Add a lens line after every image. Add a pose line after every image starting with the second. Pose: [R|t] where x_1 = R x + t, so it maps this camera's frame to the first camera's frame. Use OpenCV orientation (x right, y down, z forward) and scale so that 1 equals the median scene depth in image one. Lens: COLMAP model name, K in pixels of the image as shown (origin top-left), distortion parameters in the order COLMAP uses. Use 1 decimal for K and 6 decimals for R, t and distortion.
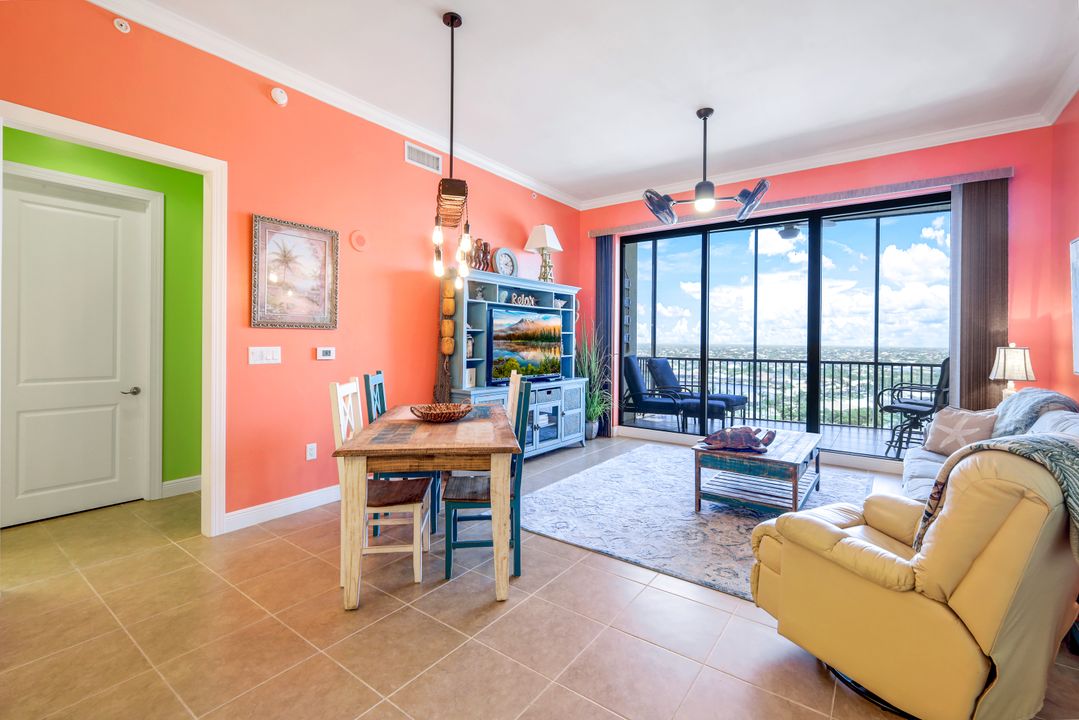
lens RADIAL K [[473.1, 0, 548.4], [0, 473.1, 343.5], [0, 0, 1]] dist [0.007711, -0.000353]
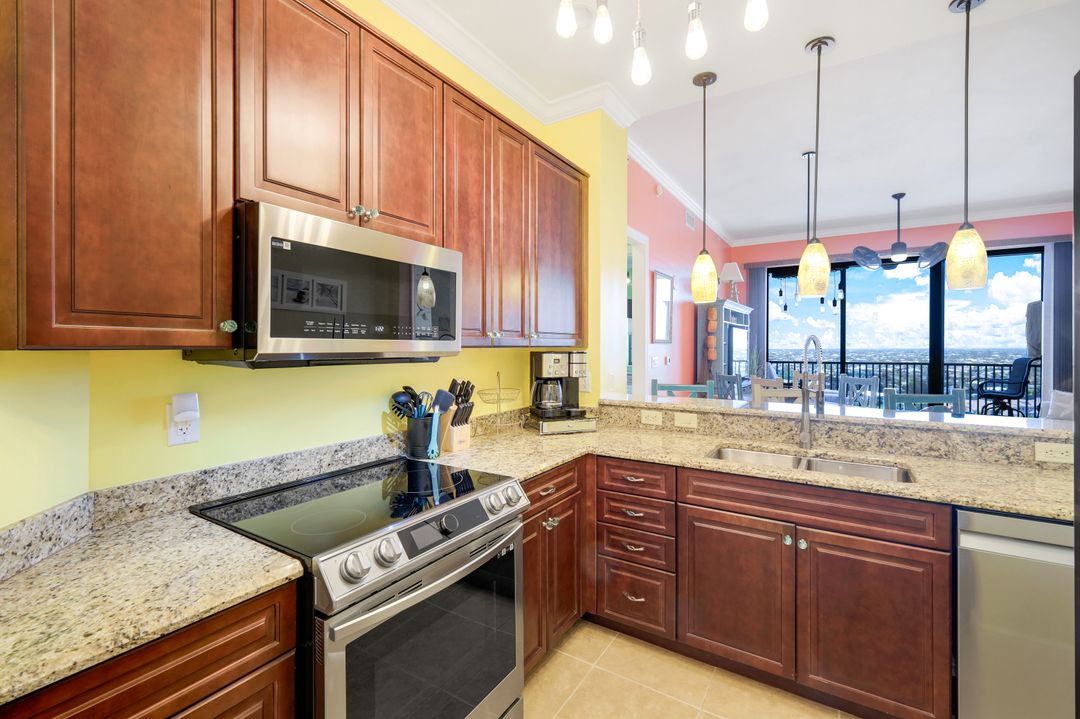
lens RADIAL K [[473.5, 0, 544.1], [0, 473.5, 348.7], [0, 0, 1]] dist [0.007711, -0.000353]
pose [[0.997480, -0.007884, 0.070505, -0.685202], [0.007854, 0.999969, 0.000693, -0.013892], [-0.070508, -0.000138, 0.997511, -0.312056]]
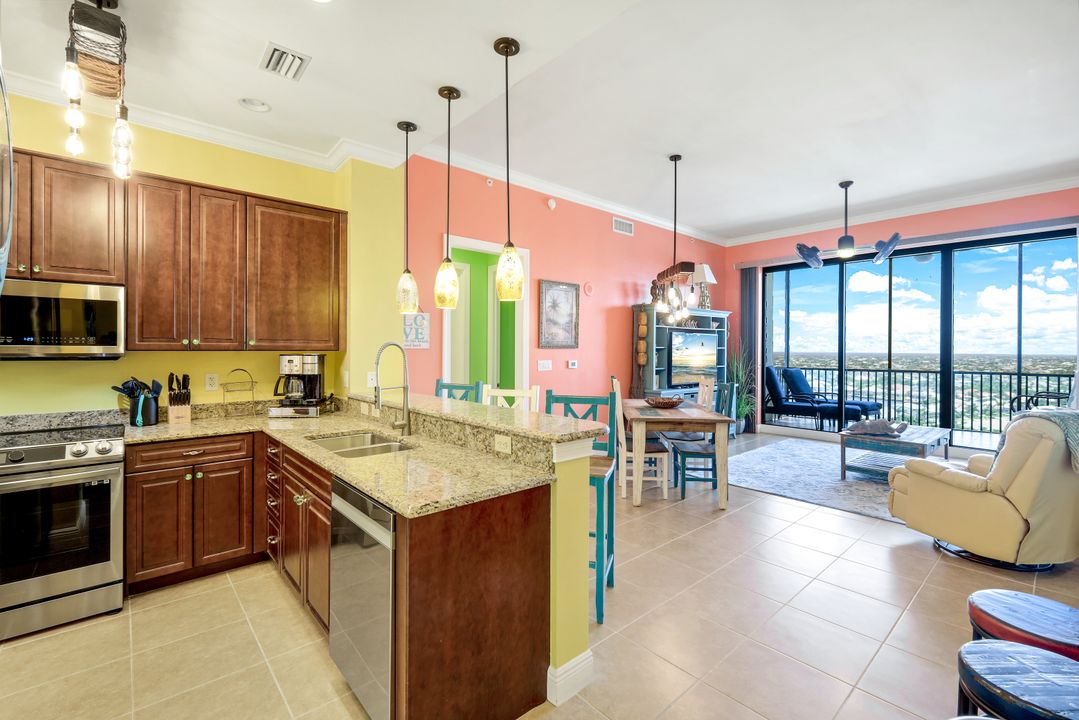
lens RADIAL K [[473.1, 0, 545.6], [0, 473.1, 351.7], [0, 0, 1]] dist [0.007711, -0.000353]
pose [[0.977099, -0.004232, -0.212743, -0.163712], [0.003519, 0.999987, -0.003728, -0.010348], [0.212756, 0.002894, 0.977101, -0.371569]]
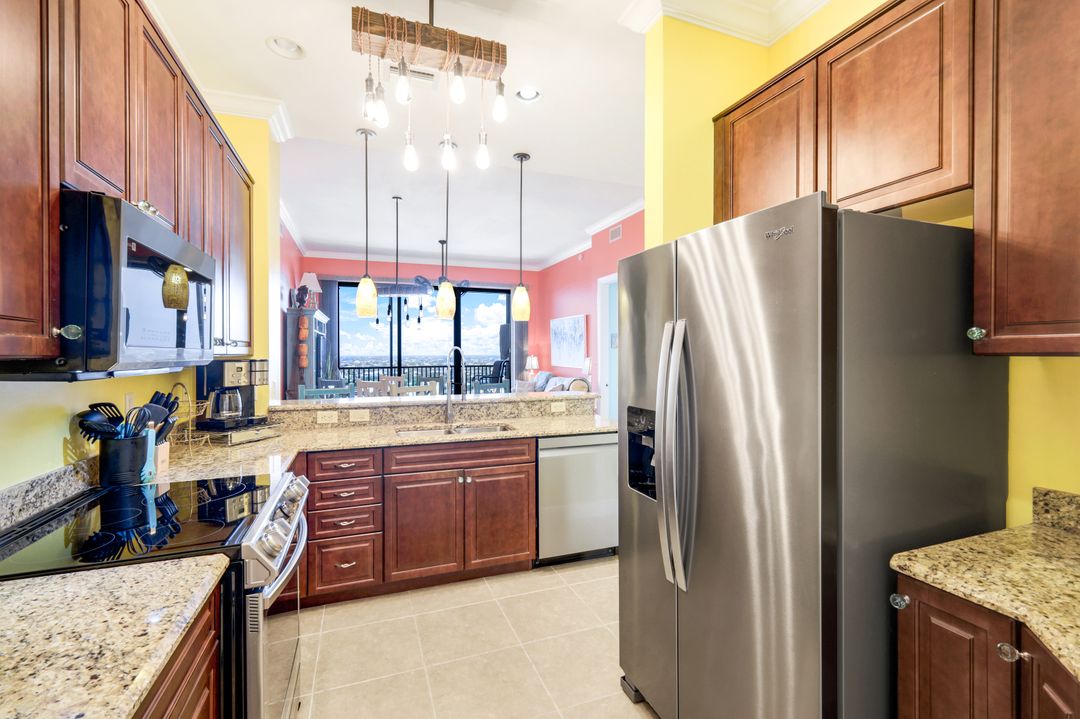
lens RADIAL K [[473.5, 0, 543.0], [0, 473.5, 356.6], [0, 0, 1]] dist [0.007711, -0.000353]
pose [[0.544217, -0.016302, 0.838786, -0.875035], [0.012192, 0.999859, 0.011522, -0.015556], [-0.838856, 0.003956, 0.544339, -0.345709]]
